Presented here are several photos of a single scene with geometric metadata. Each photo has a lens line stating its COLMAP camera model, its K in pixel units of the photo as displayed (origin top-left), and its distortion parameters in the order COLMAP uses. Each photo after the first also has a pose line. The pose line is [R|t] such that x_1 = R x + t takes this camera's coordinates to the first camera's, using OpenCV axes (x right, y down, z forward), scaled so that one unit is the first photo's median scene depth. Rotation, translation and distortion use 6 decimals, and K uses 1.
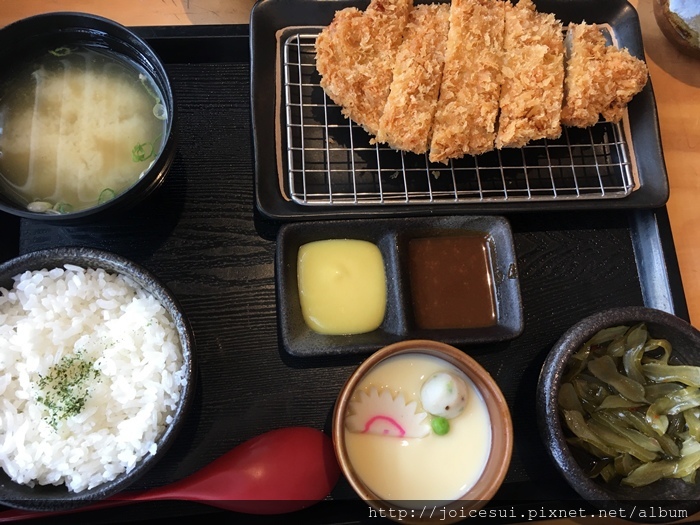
lens RADIAL K [[598.4, 0, 350.0], [0, 598.4, 262.5], [0, 0, 1]] dist [0.032961, -0.022734]
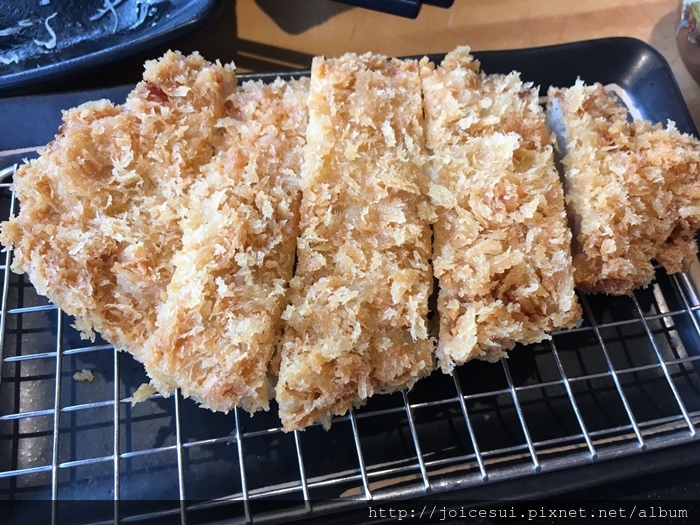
lens RADIAL K [[598.4, 0, 350.0], [0, 598.4, 262.5], [0, 0, 1]] dist [0.032961, -0.022734]
pose [[0.992671, -0.114382, 0.039013, 0.169585], [0.119387, 0.978243, -0.169669, -0.198119], [-0.018757, 0.173083, 0.984729, 0.560961]]
